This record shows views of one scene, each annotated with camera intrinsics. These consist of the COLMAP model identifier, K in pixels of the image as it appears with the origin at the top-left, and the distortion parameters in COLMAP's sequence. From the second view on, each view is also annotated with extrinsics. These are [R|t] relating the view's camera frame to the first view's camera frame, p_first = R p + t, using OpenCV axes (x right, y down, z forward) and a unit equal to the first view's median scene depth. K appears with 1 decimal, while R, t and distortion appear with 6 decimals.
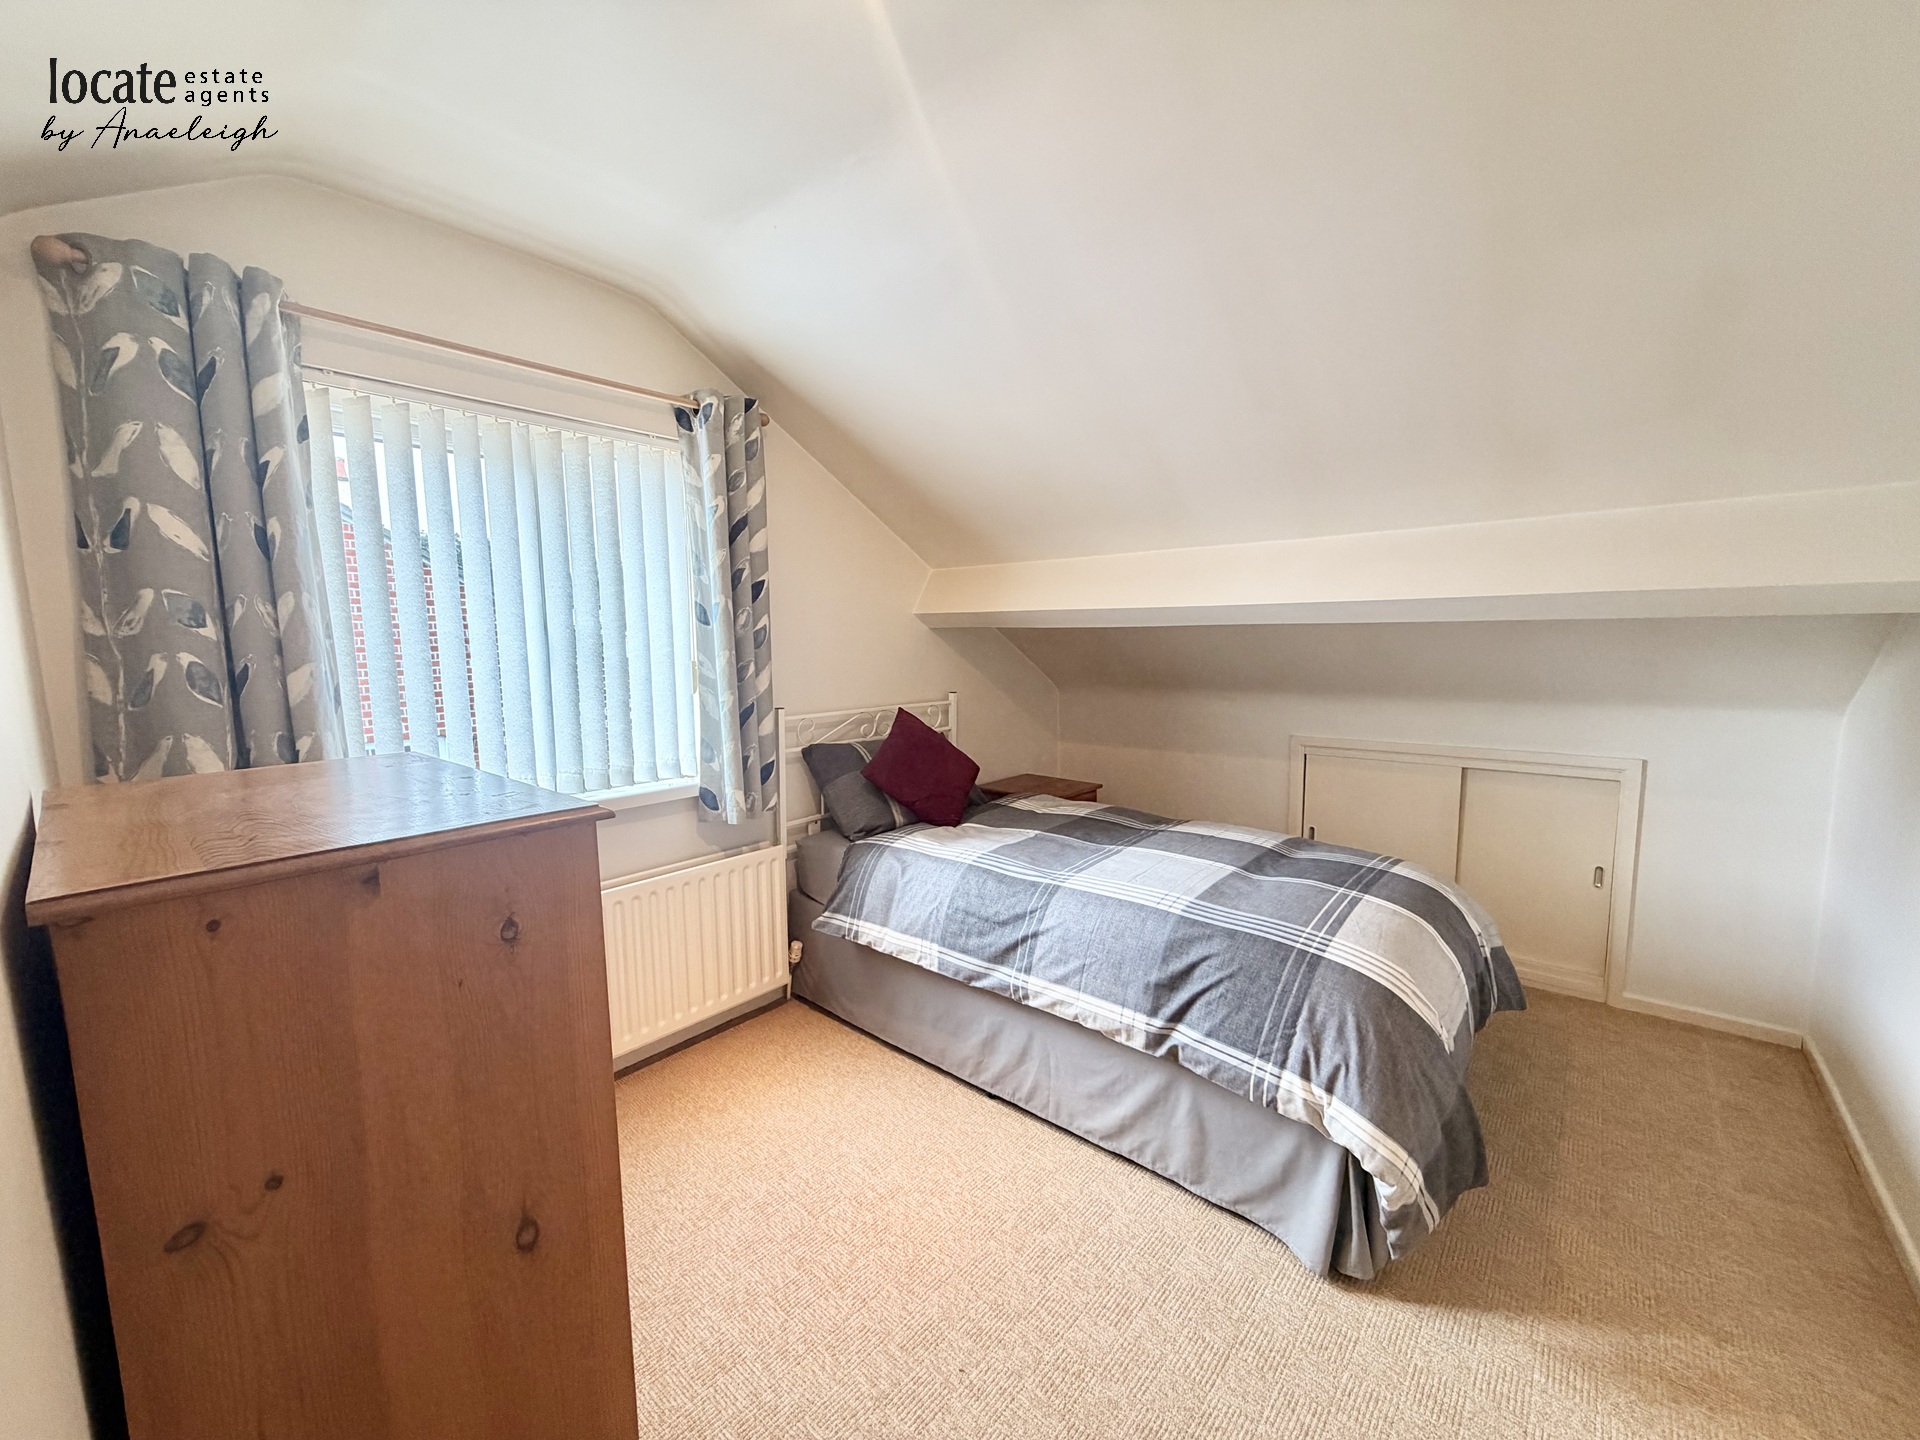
lens RADIAL K [[765.9, 0, 951.7], [0, 765.9, 724.2], [0, 0, 1]] dist [-0.001039, -0.000024]
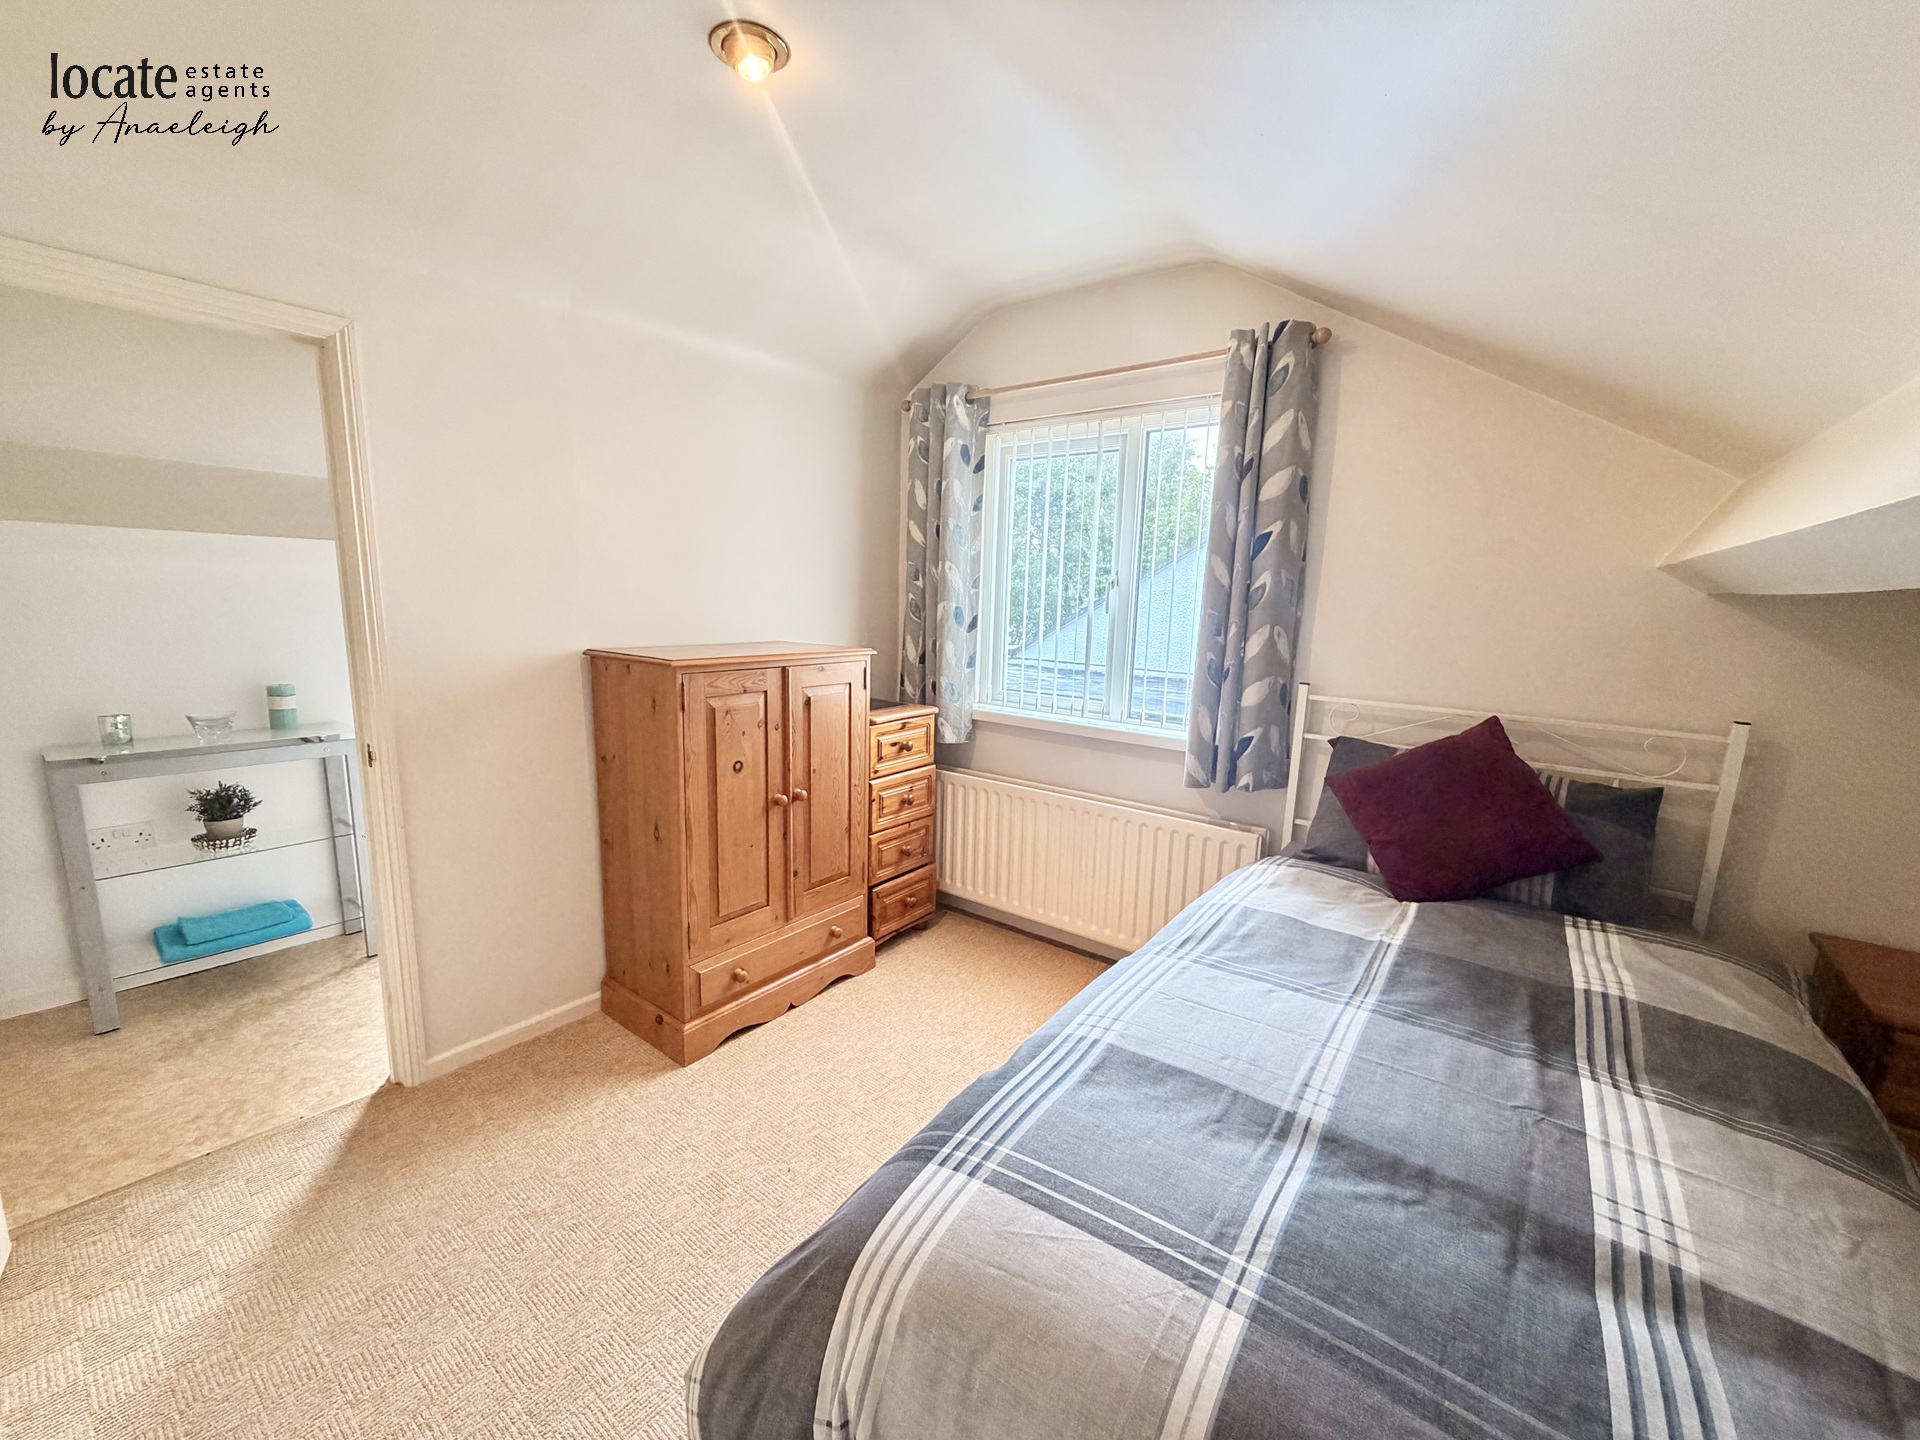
lens RADIAL K [[765.9, 0, 946.0], [0, 765.9, 719.7], [0, 0, 1]] dist [-0.001039, -0.000024]
pose [[0.048976, 0.175107, -0.983331, 0.828942], [-0.139839, 0.976017, 0.166840, -0.093664], [0.988962, 0.129337, 0.072288, 0.784308]]
